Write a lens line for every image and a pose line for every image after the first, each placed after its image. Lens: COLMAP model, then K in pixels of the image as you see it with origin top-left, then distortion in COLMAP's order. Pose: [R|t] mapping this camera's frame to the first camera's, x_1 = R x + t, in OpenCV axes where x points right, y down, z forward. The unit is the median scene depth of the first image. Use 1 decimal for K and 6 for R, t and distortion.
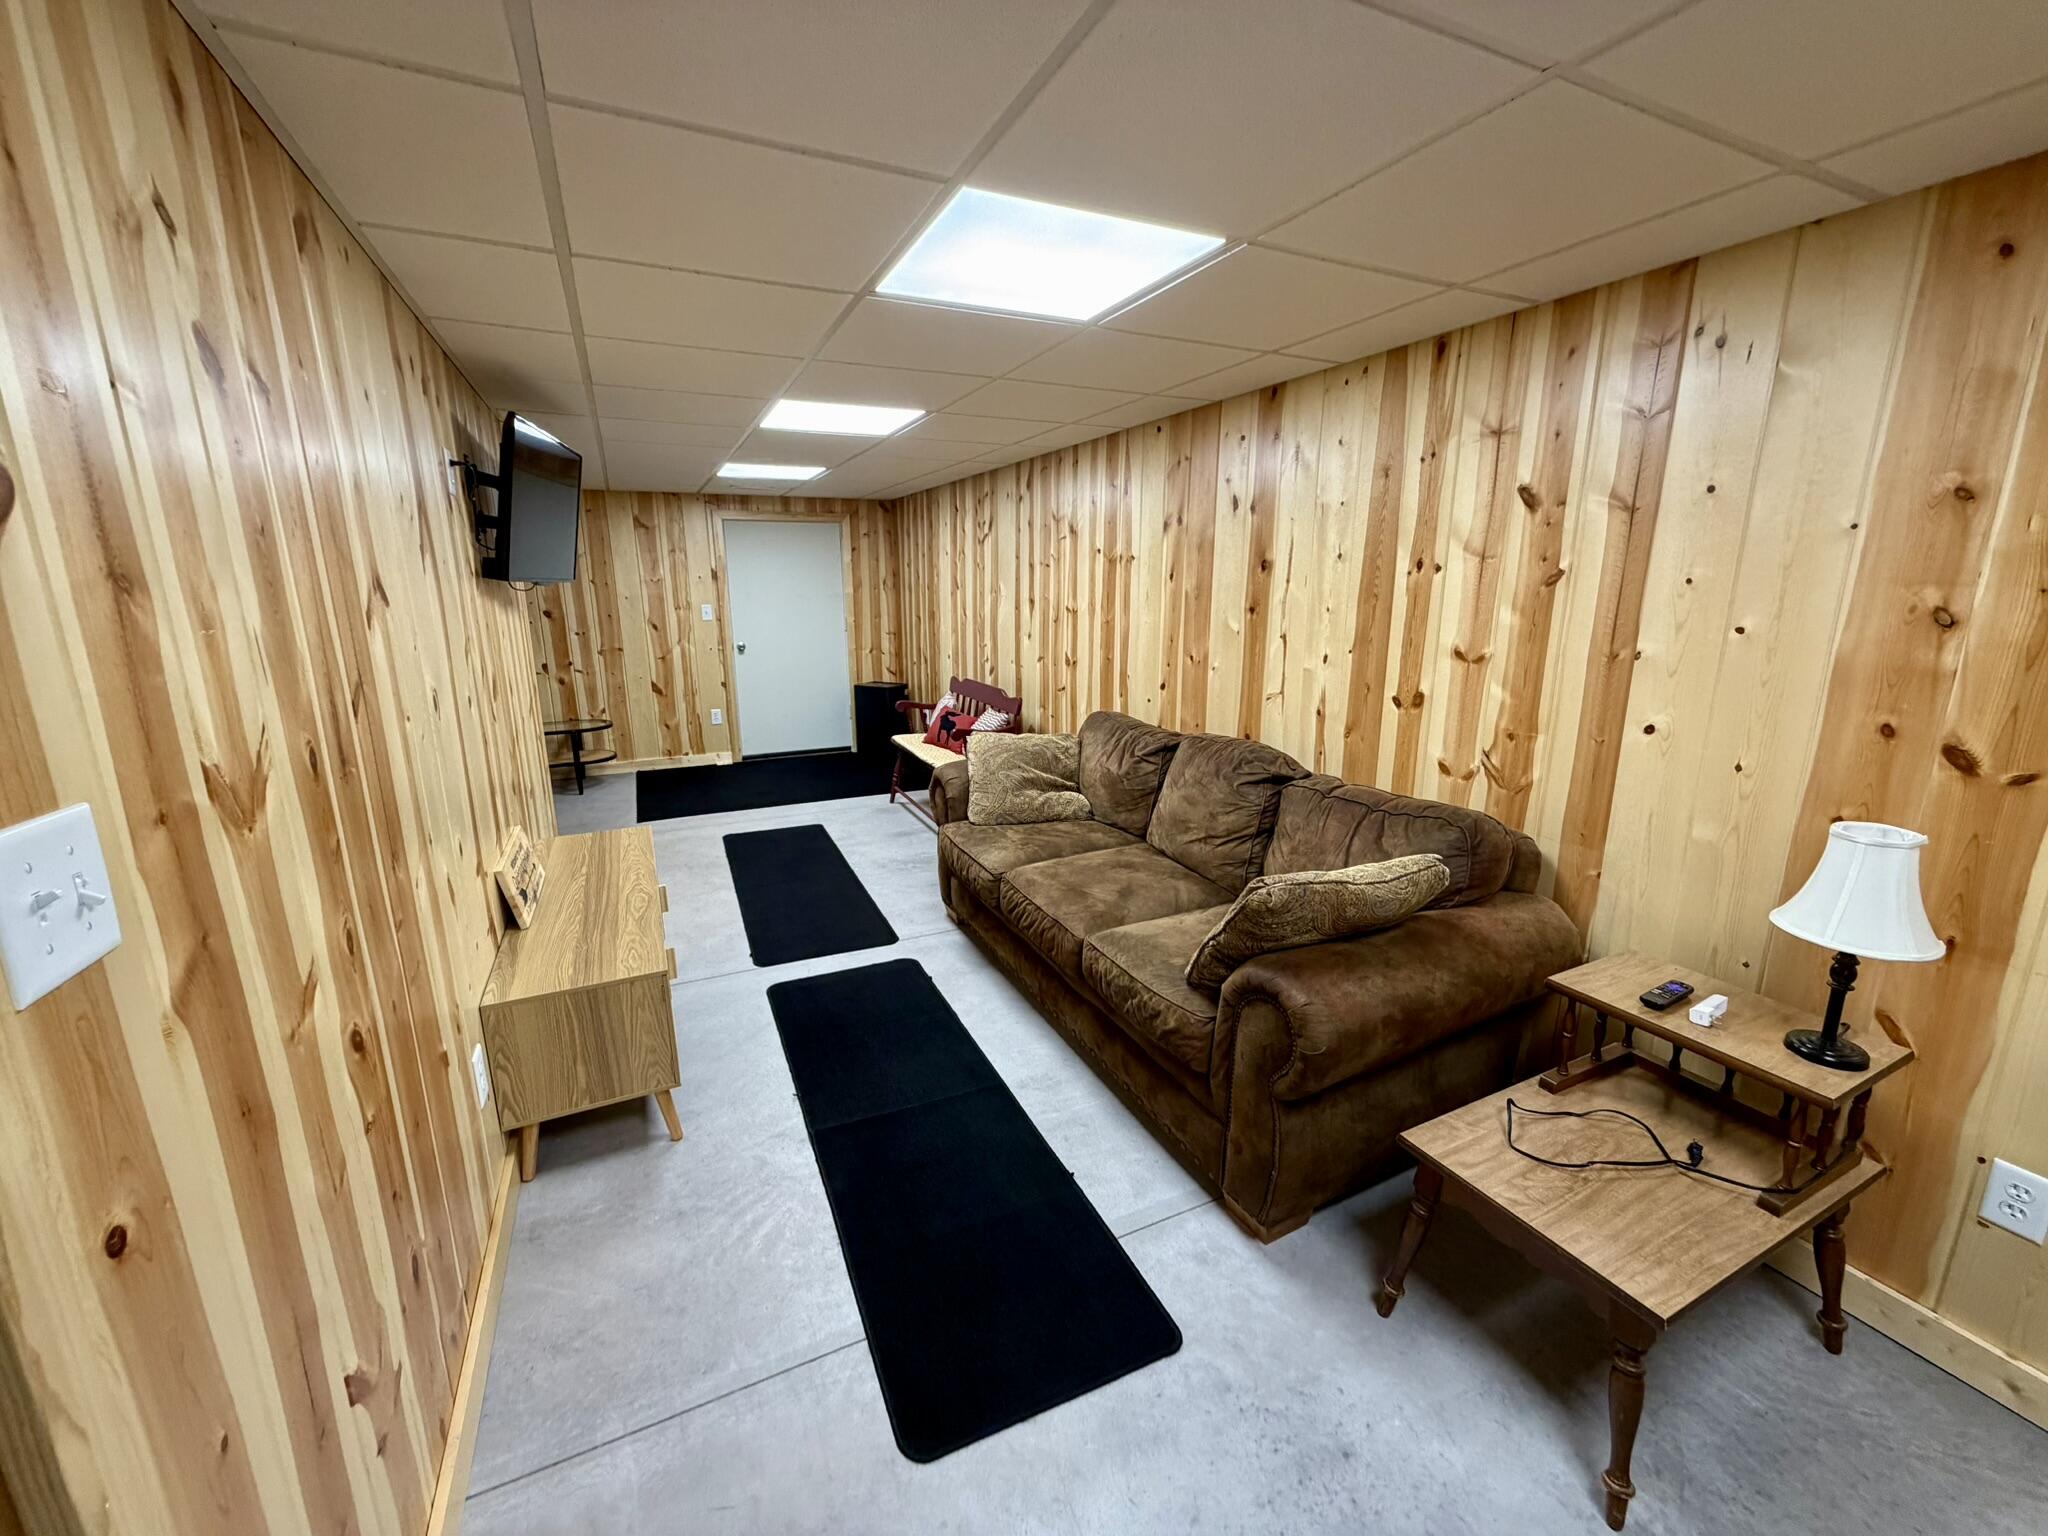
lens RADIAL K [[812.3, 0, 1015.2], [0, 812.3, 765.4], [0, 0, 1]] dist [-0.002206, 0.000134]
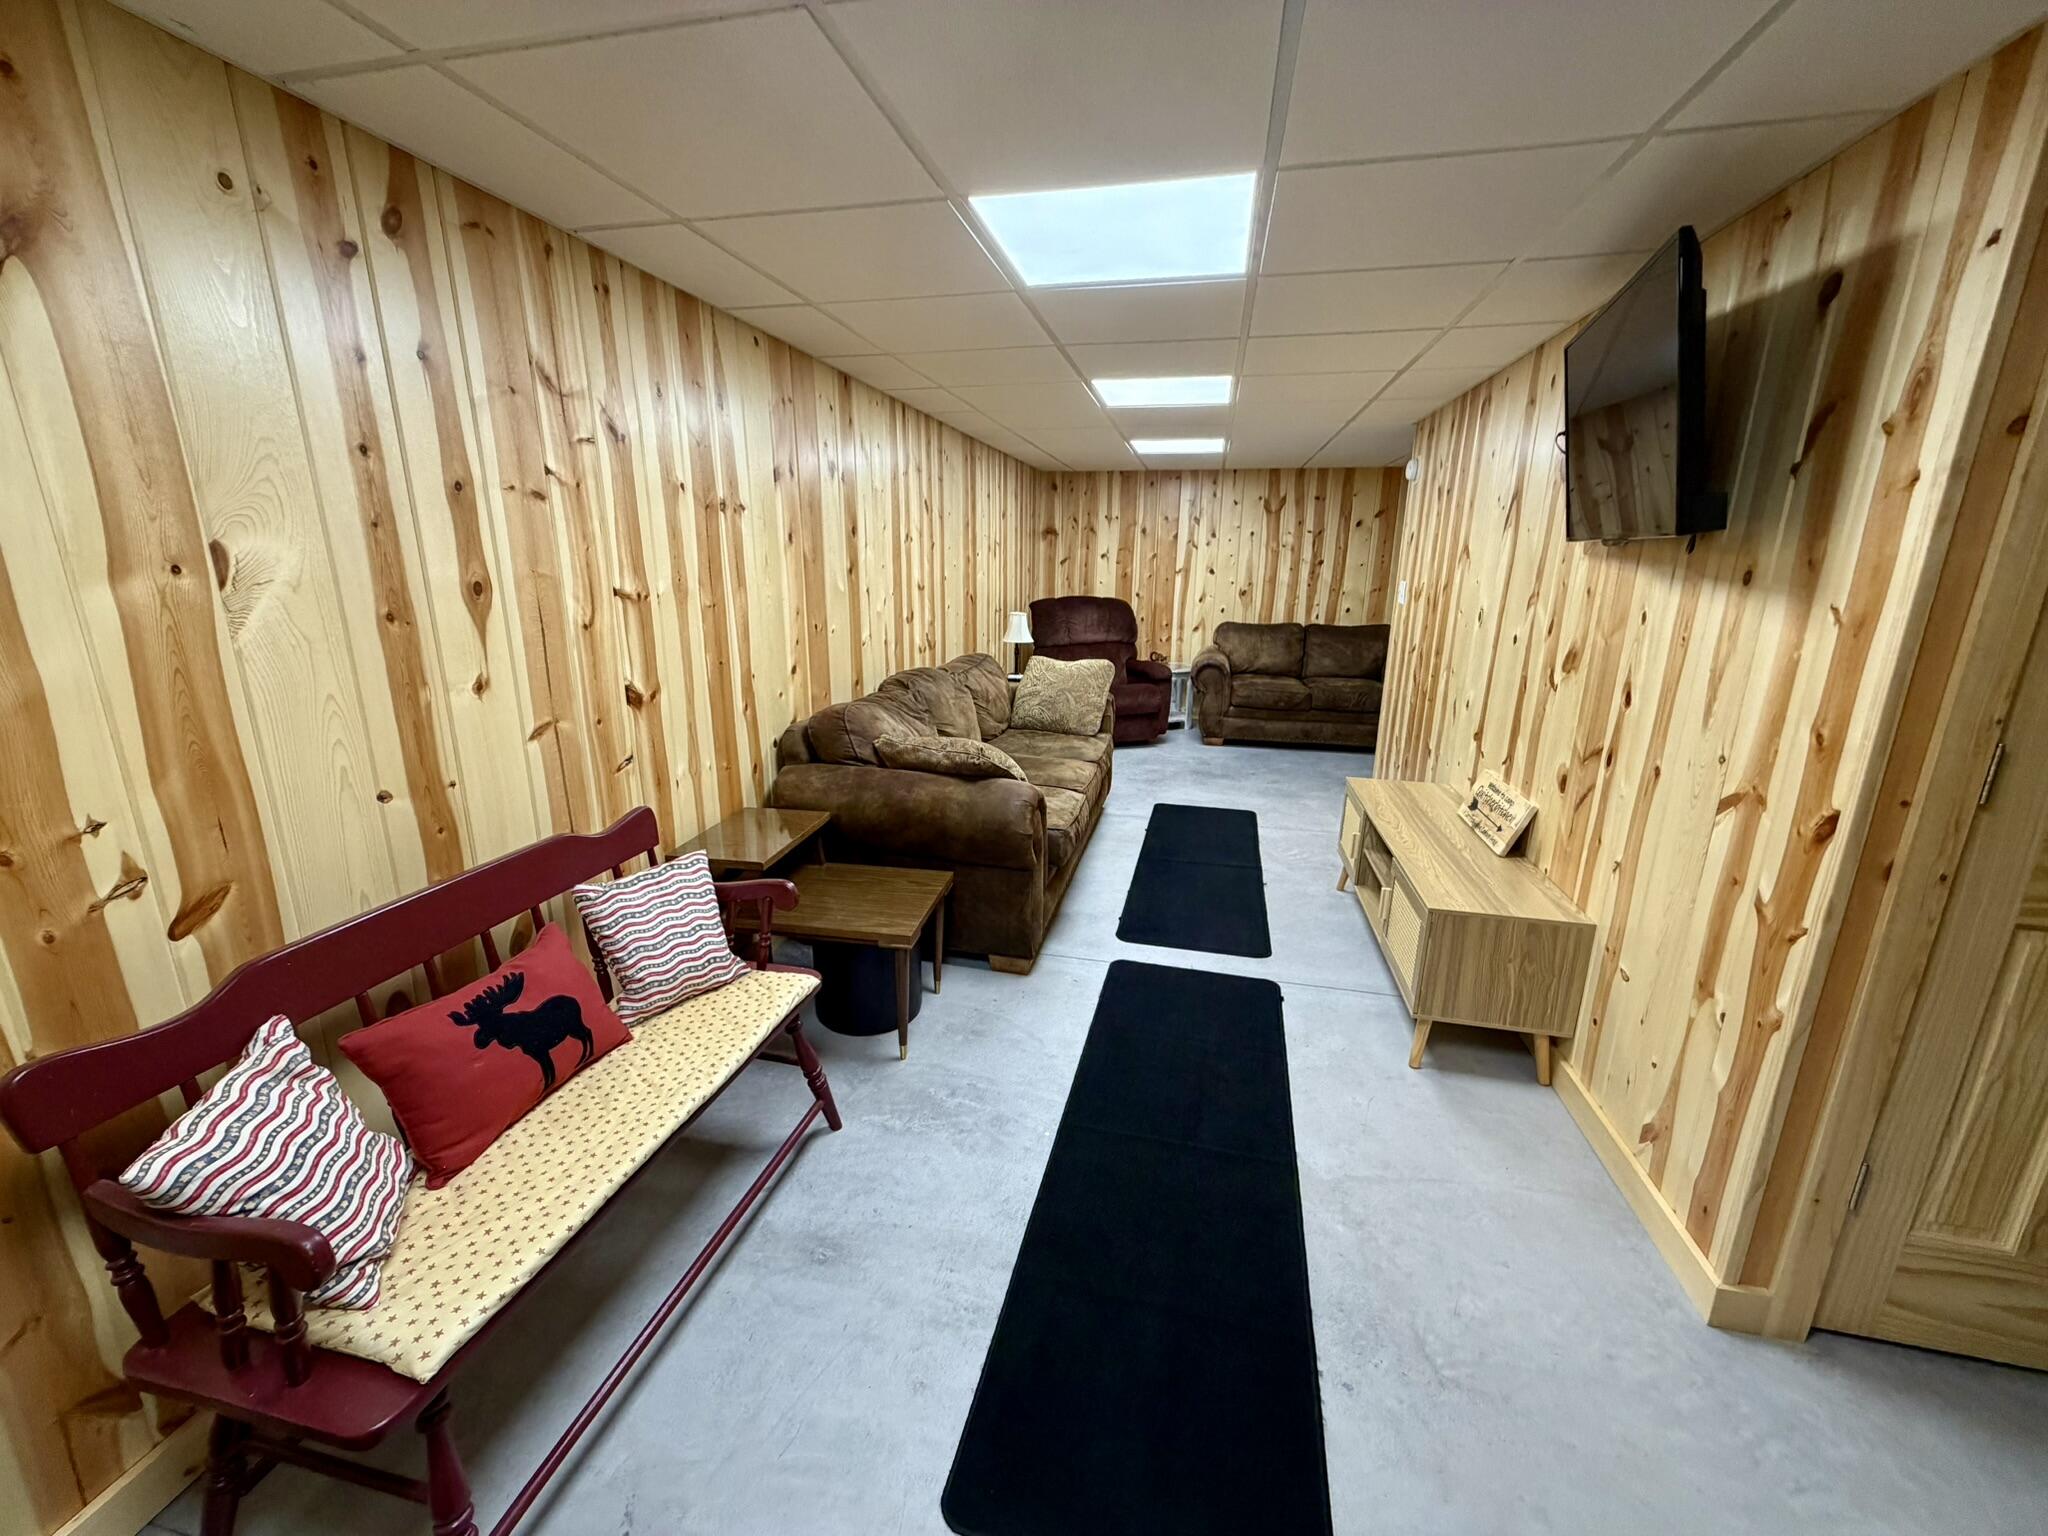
lens RADIAL K [[812.3, 0, 1015.2], [0, 812.3, 765.4], [0, 0, 1]] dist [-0.002206, 0.000134]
pose [[-0.788042, -0.155555, 0.595644, -0.547729], [0.133630, 0.901258, 0.412162, -0.345772], [-0.600943, 0.404397, -0.689442, 1.585059]]
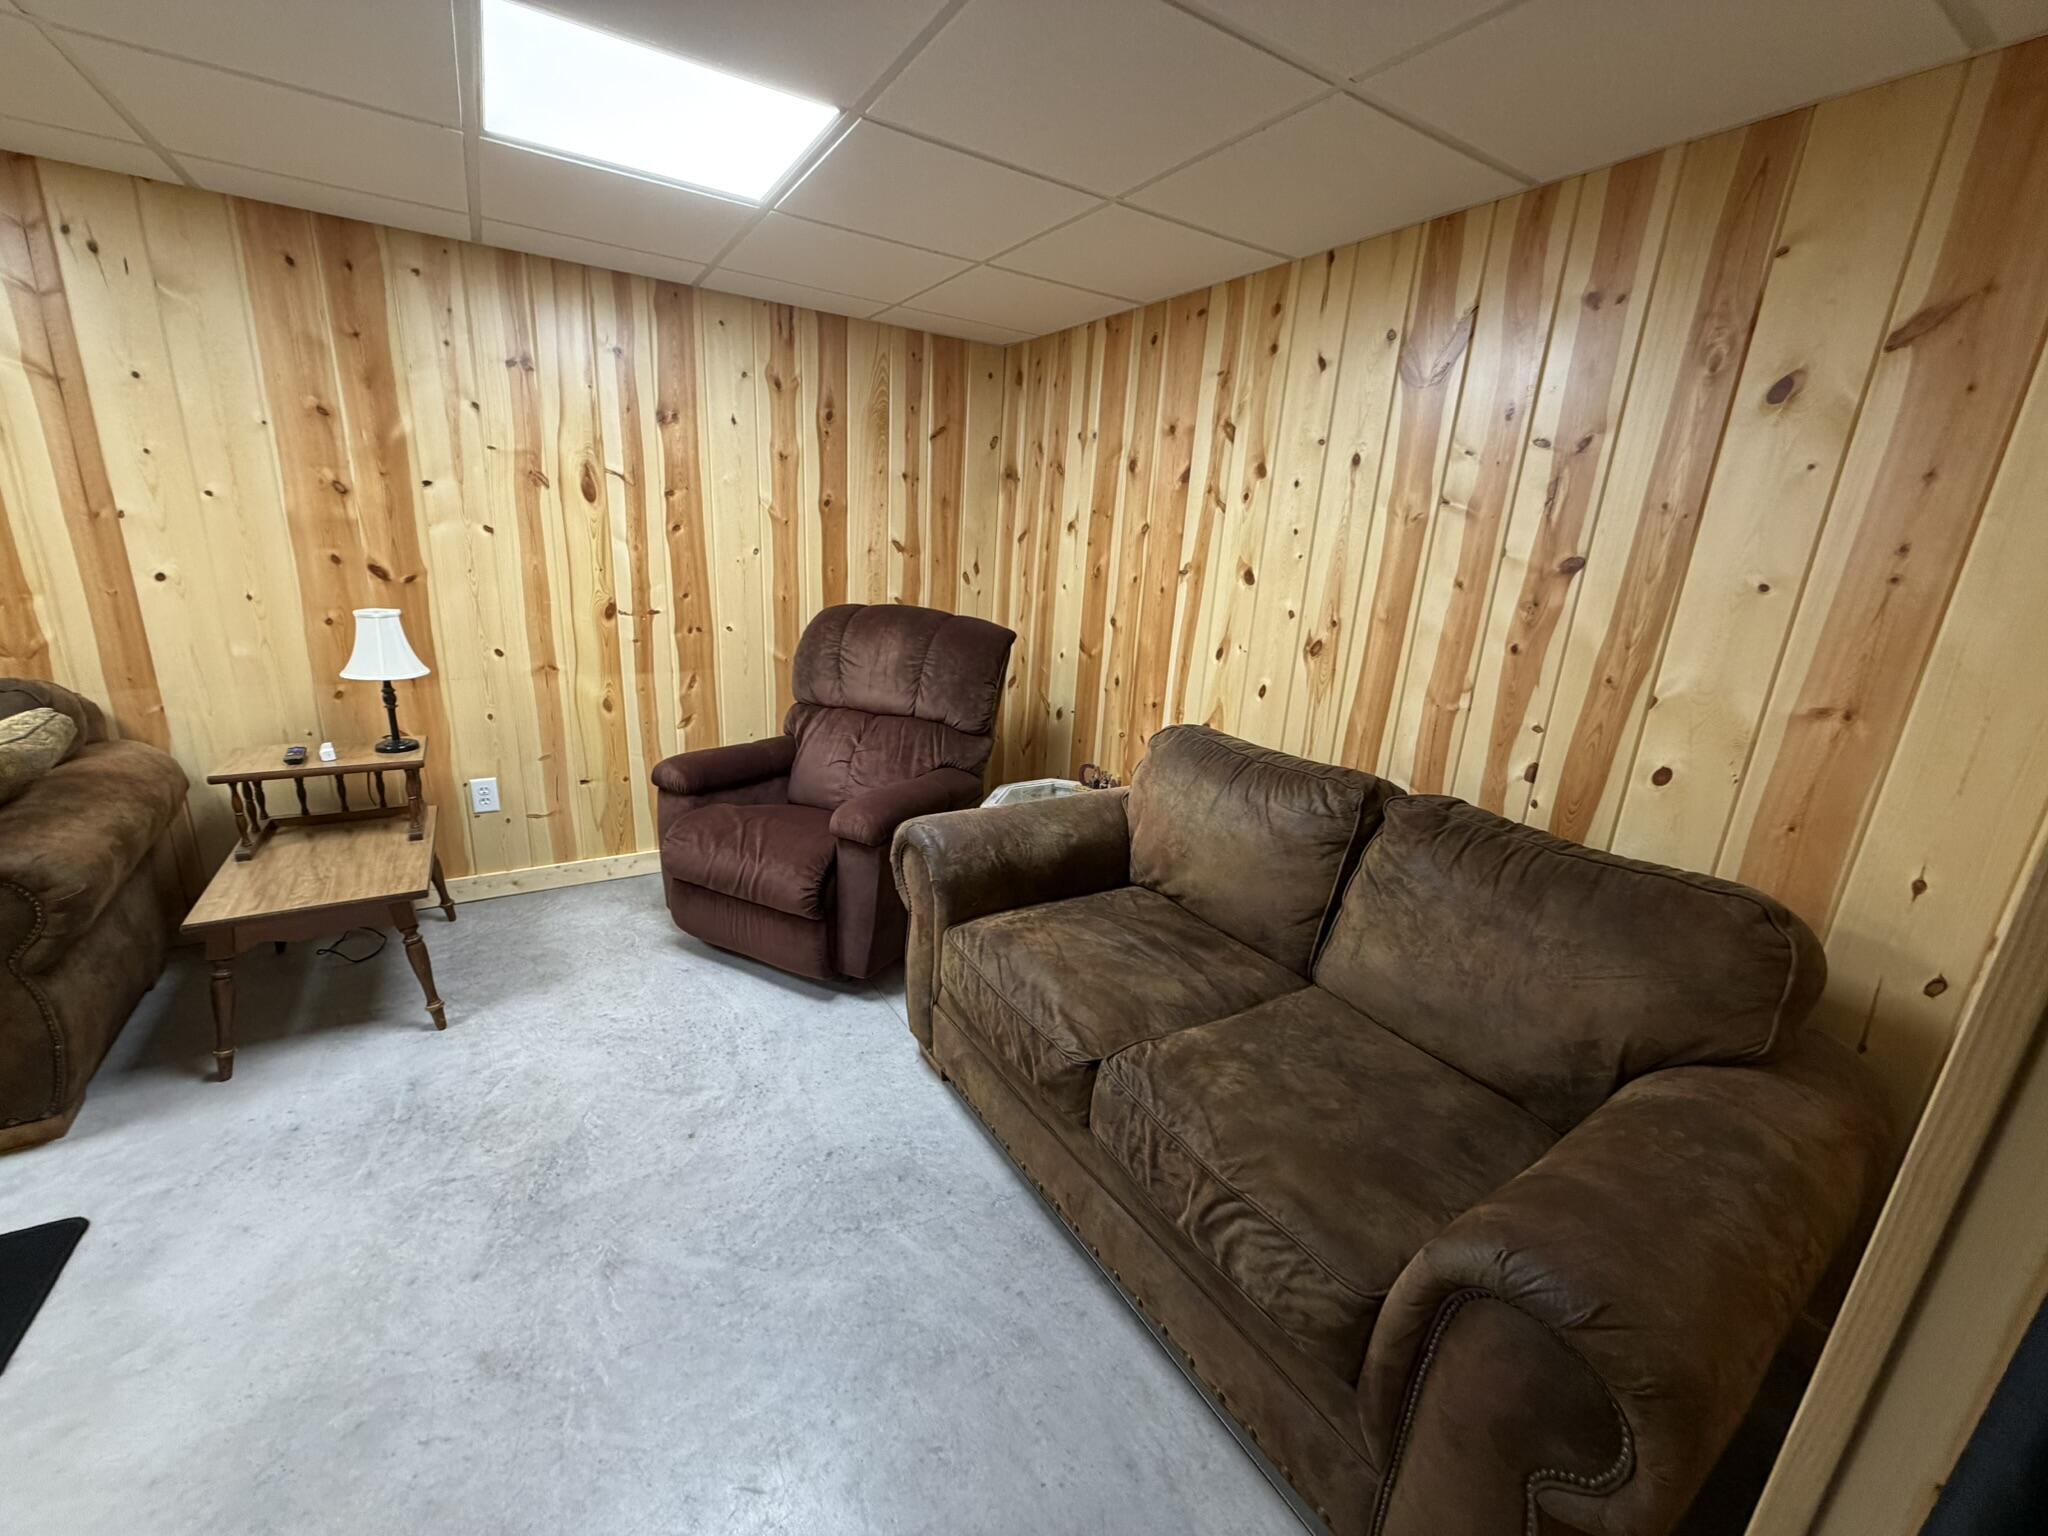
lens RADIAL K [[812.3, 0, 1015.2], [0, 812.3, 765.4], [0, 0, 1]] dist [-0.002206, 0.000134]
pose [[-0.117285, -0.271406, 0.955292, -0.341217], [0.164732, 0.943288, 0.288221, 0.047033], [-0.979340, 0.191172, -0.065925, -0.067241]]
